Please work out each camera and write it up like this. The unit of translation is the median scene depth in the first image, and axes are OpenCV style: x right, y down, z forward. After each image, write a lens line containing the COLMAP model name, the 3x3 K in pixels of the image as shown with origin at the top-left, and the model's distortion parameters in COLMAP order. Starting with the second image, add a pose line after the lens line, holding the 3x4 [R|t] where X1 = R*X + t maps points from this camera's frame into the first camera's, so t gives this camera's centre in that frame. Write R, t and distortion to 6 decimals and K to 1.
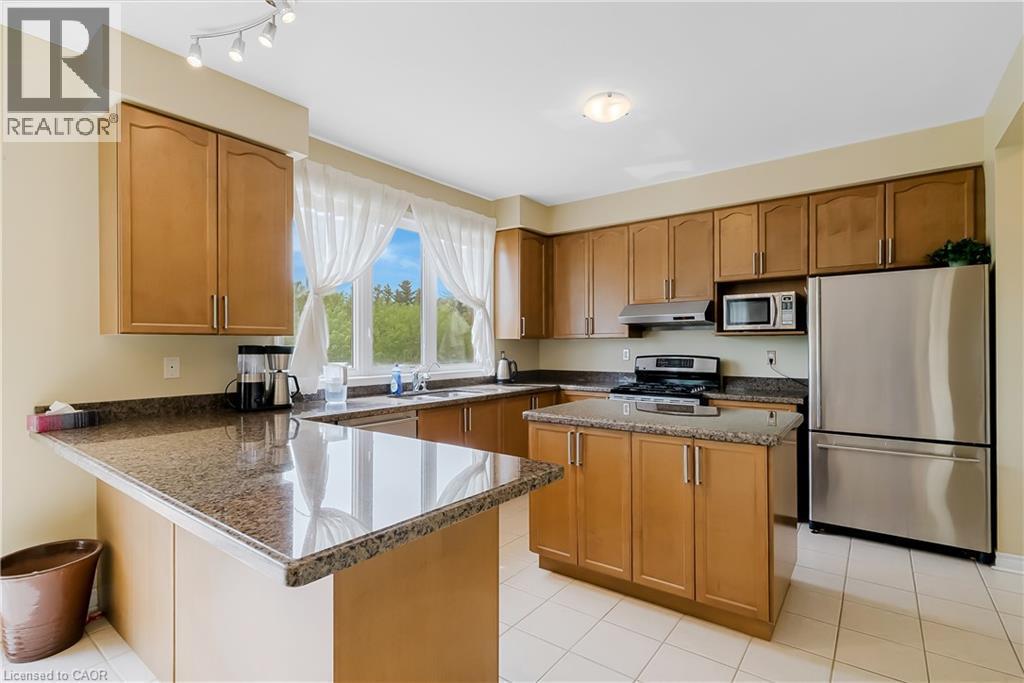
lens RADIAL K [[485.7, 0, 512.0], [0, 485.7, 341.5], [0, 0, 1]] dist [-0.002371, 0.000569]
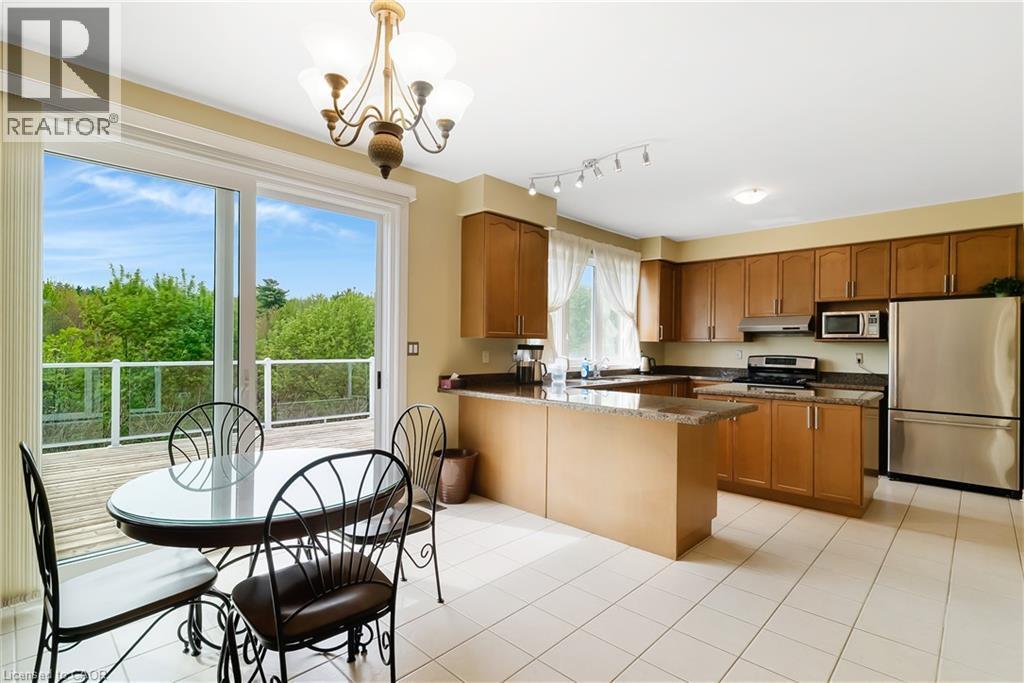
lens RADIAL K [[488.0, 0, 512.0], [0, 488.0, 341.5], [0, 0, 1]] dist [0.001558, -0.000428]
pose [[0.993225, 0.013406, -0.115427, -0.292514], [-0.013398, 0.999910, 0.000840, -0.001798], [0.115428, 0.000712, 0.993316, -0.500642]]
